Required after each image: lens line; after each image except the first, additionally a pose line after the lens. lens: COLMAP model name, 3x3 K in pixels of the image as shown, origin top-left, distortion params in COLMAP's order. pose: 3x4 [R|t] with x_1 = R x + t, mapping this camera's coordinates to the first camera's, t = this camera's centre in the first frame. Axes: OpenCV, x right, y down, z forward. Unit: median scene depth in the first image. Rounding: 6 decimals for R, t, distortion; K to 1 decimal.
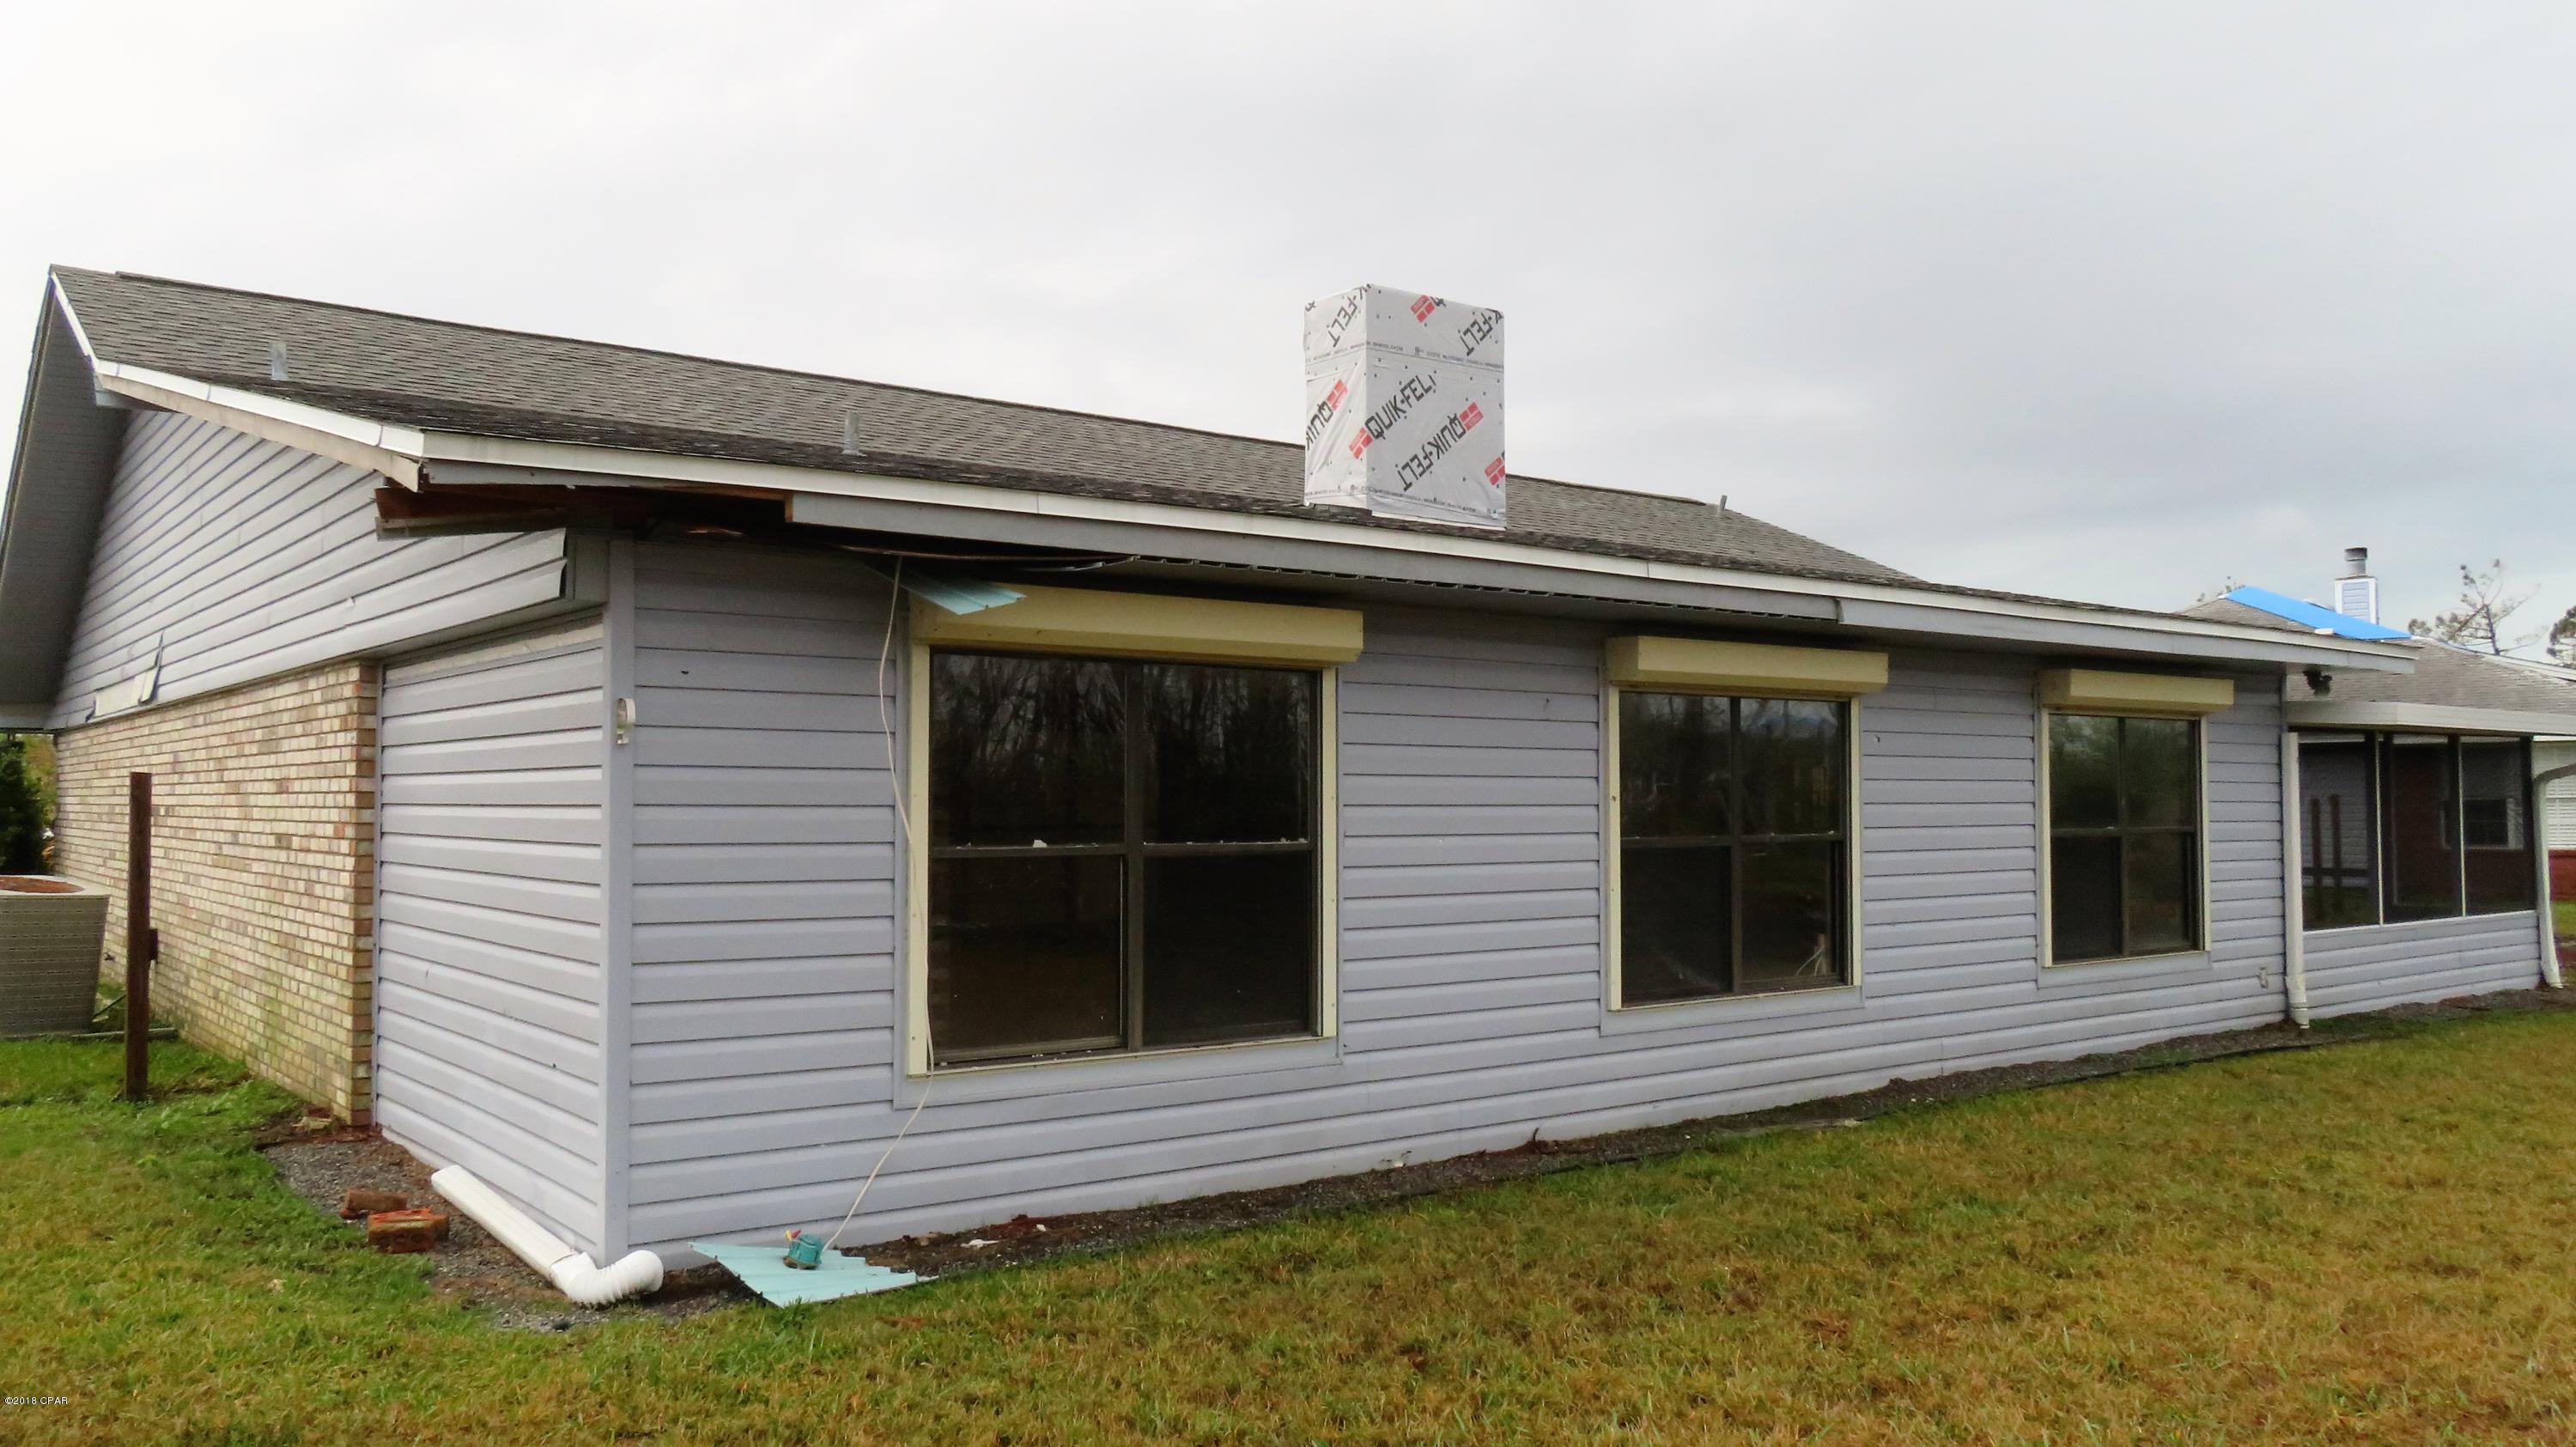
lens RADIAL K [[1962.5, 0, 1288.0], [0, 1962.5, 723.5], [0, 0, 1]] dist [0.009451, 0.002835]
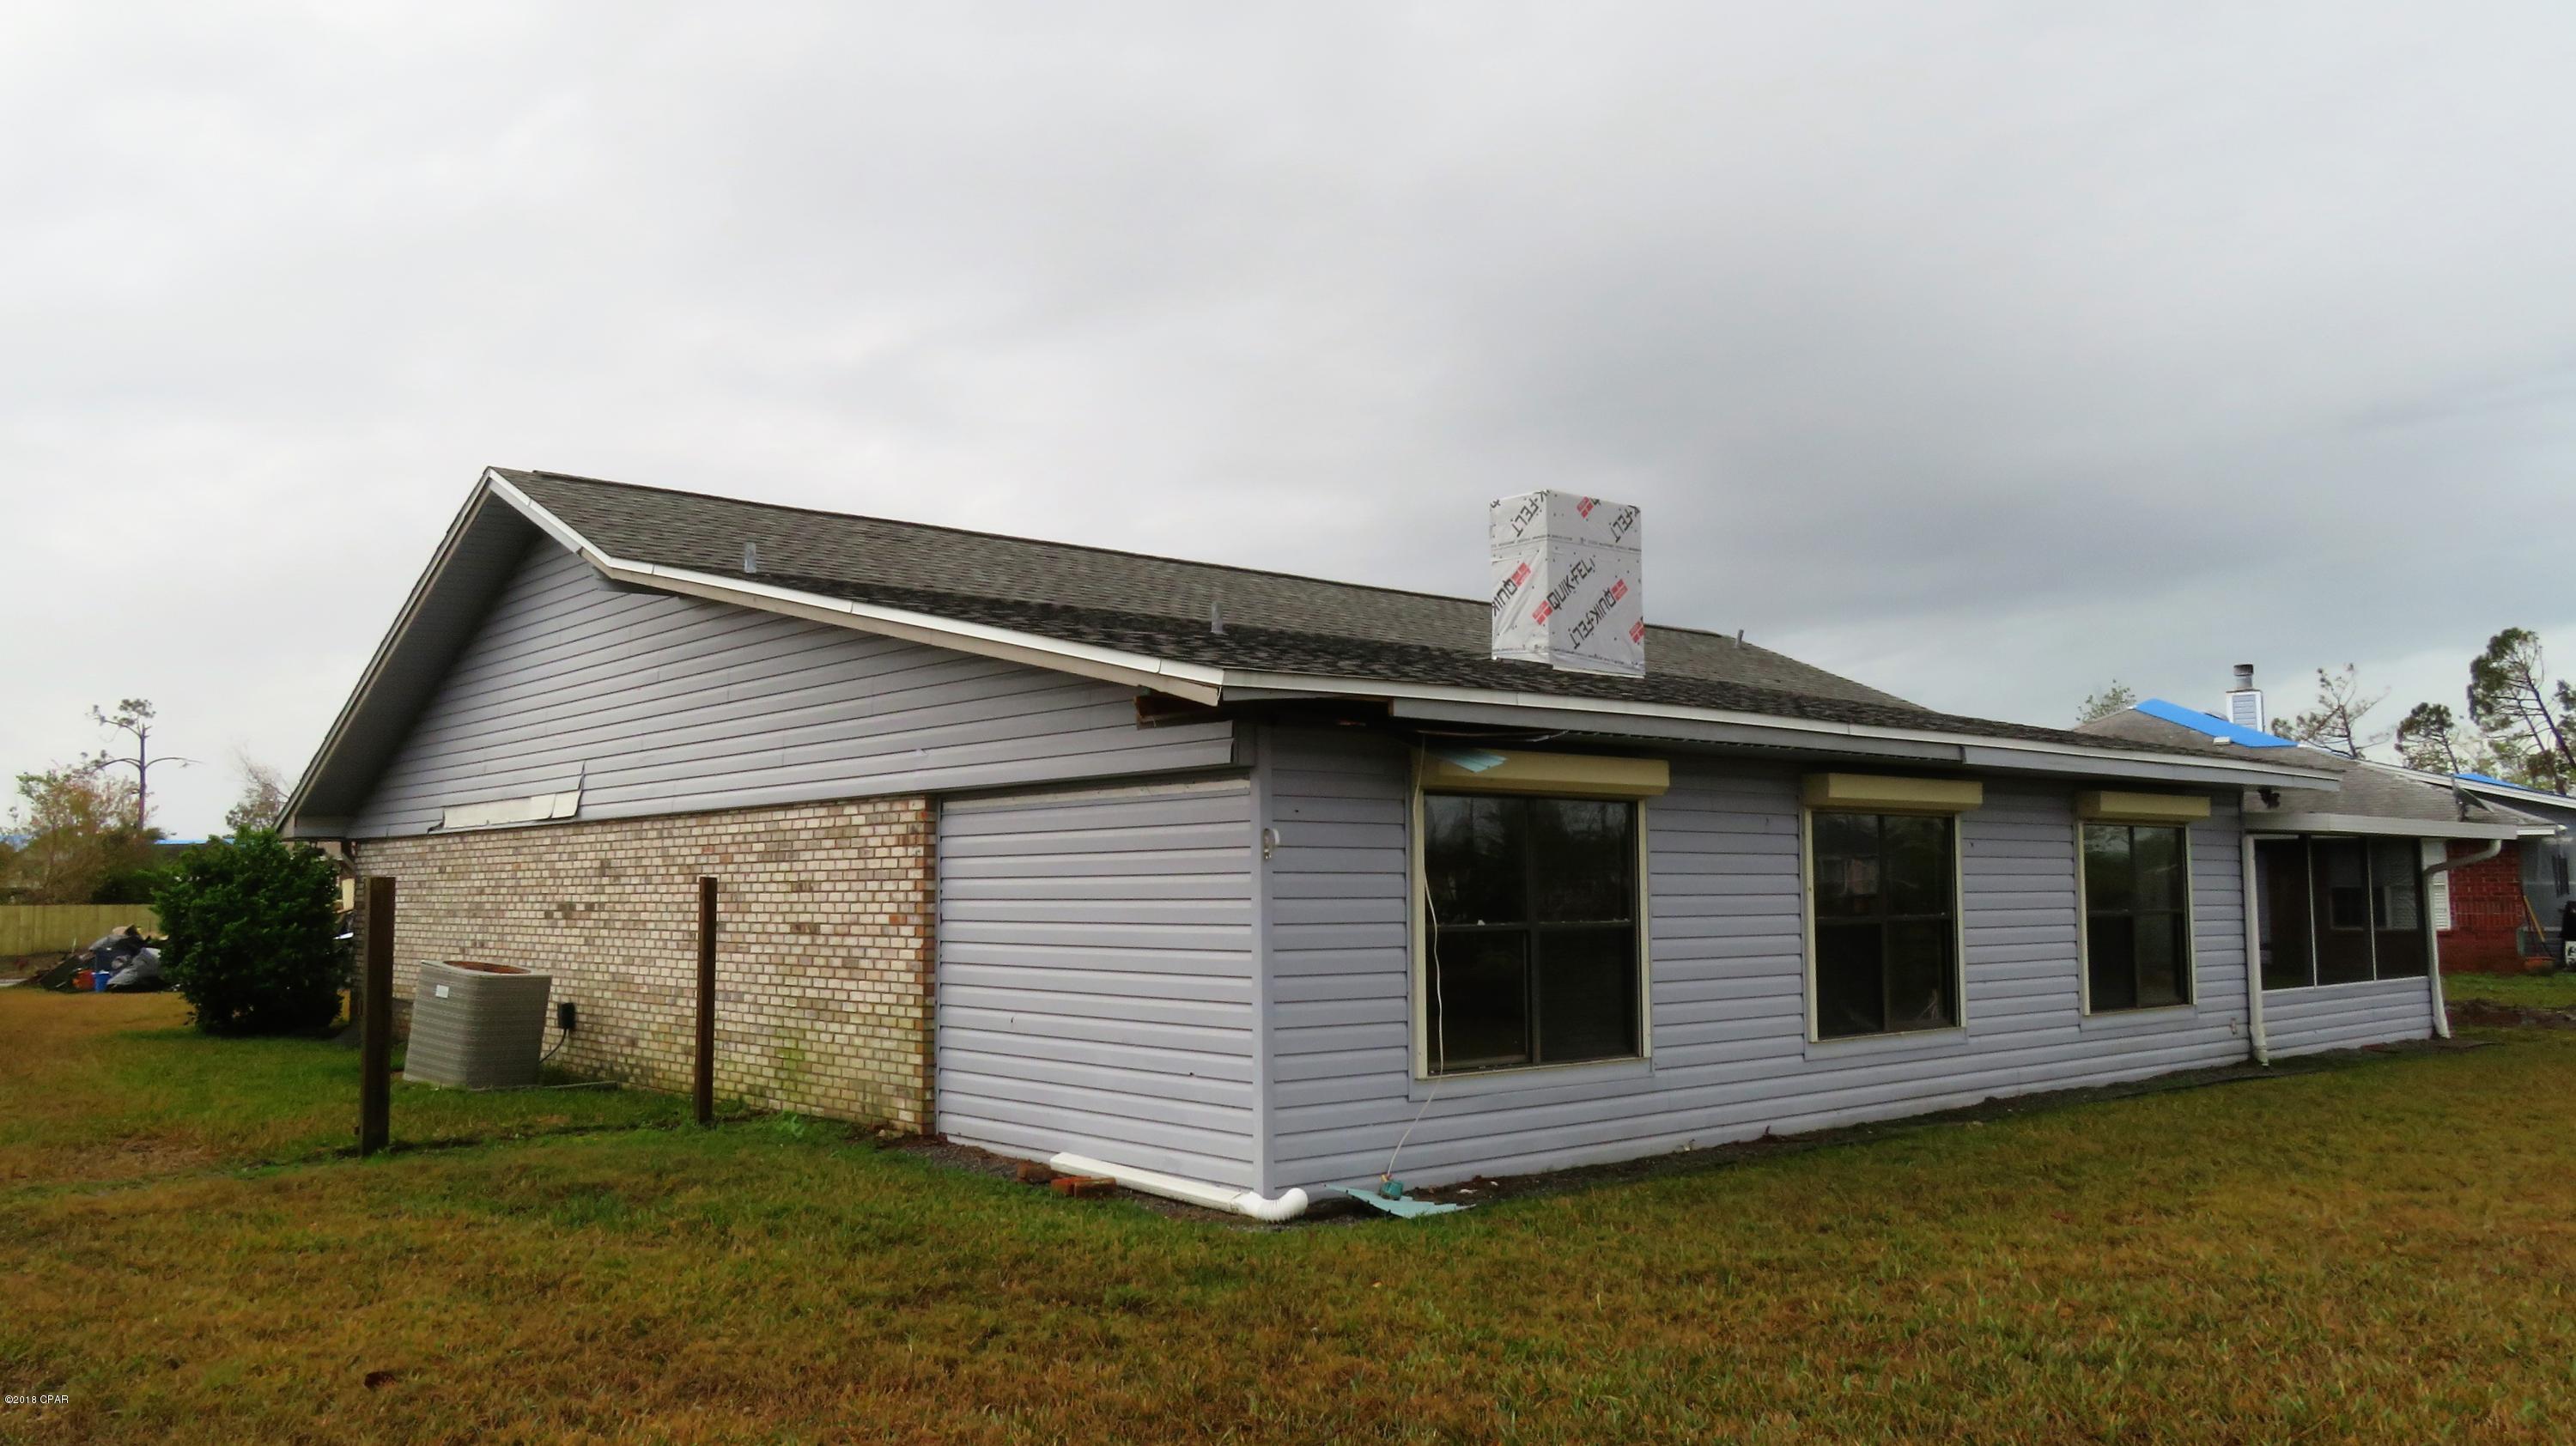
lens RADIAL K [[2012.2, 0, 1288.0], [0, 2012.2, 723.0], [0, 0, 1]] dist [0.030574, 0.008231]
pose [[0.997248, -0.000023, 0.074143, -0.277105], [0.003342, 0.998997, -0.044643, -0.015451], [-0.074067, 0.044768, 0.996248, -0.361456]]
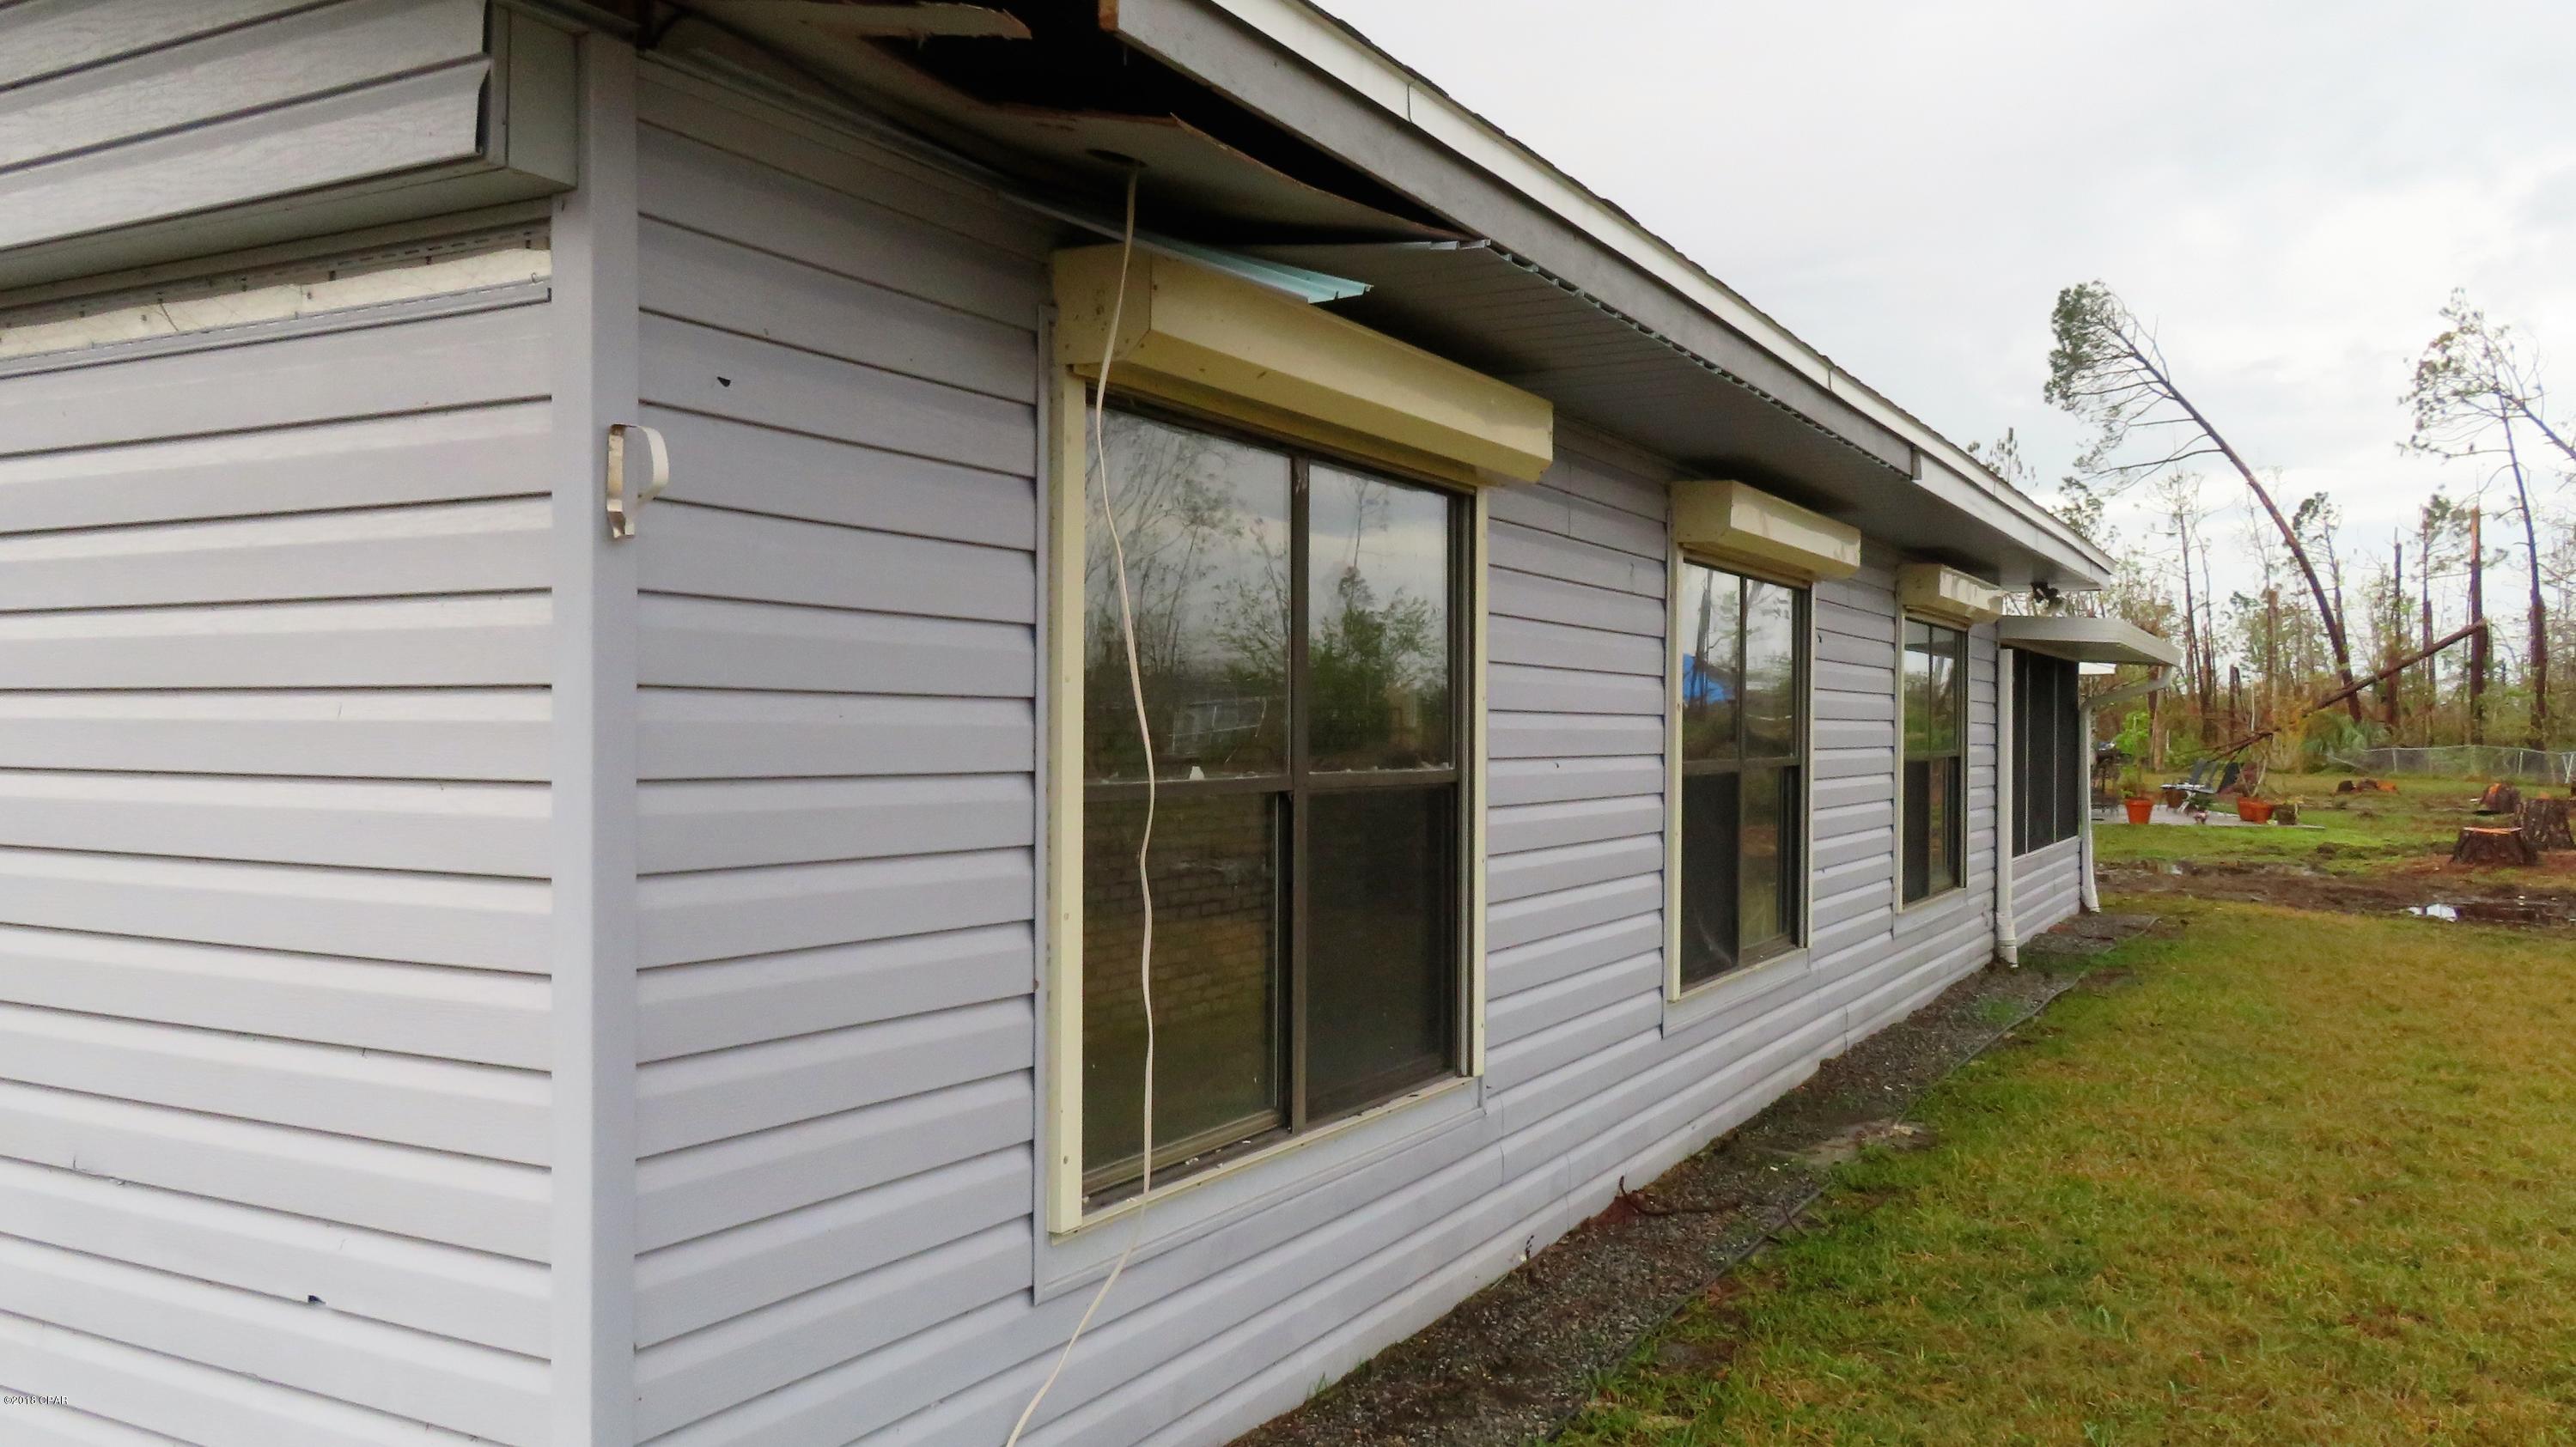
lens RADIAL K [[2032.9, 0, 1288.0], [0, 2032.9, 723.5], [0, 0, 1]] dist [0.006090, 0.001867]
pose [[0.907469, 0.003968, 0.420100, -0.246418], [-0.018063, 0.999399, 0.029578, 0.021892], [-0.419730, -0.034430, 0.906996, 0.347345]]
